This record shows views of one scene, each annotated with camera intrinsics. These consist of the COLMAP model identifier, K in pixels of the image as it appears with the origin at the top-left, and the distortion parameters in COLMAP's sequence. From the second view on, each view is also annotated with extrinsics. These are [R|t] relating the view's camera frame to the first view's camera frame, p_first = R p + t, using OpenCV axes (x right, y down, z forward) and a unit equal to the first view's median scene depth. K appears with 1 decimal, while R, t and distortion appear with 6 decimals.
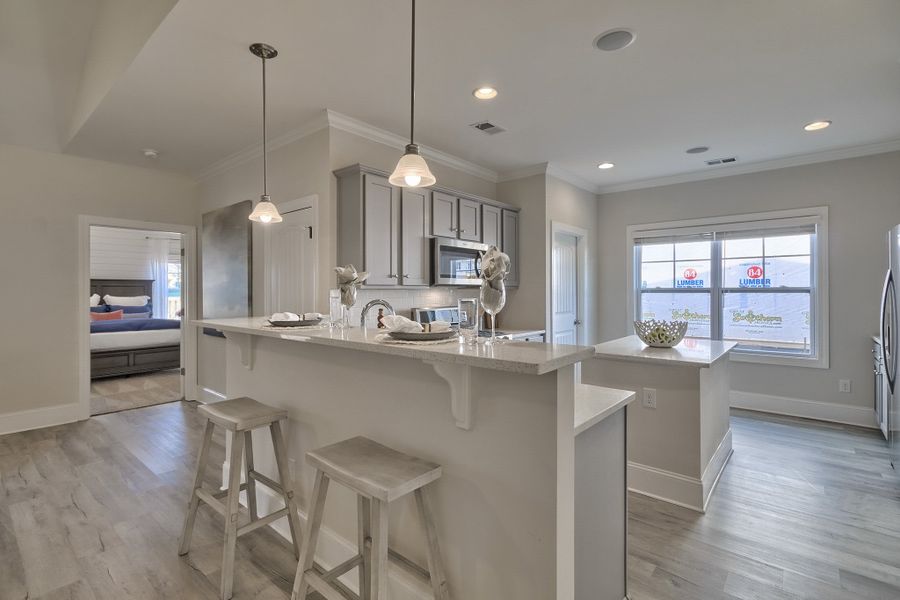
lens RADIAL K [[414.2, 0, 452.0], [0, 414.2, 295.2], [0, 0, 1]] dist [-0.002367, -0.000780]
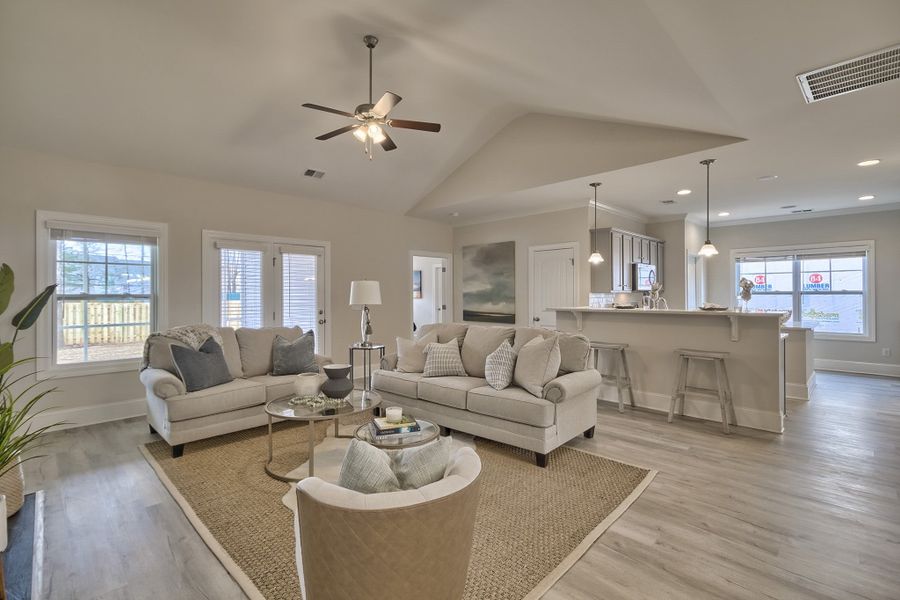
lens RADIAL K [[414.2, 0, 447.4], [0, 414.2, 295.0], [0, 0, 1]] dist [-0.002367, -0.000780]
pose [[0.997220, -0.001950, -0.074491, -0.559340], [0.001386, 0.999970, -0.007625, 0.006358], [0.074503, 0.007500, 0.997193, -0.646523]]
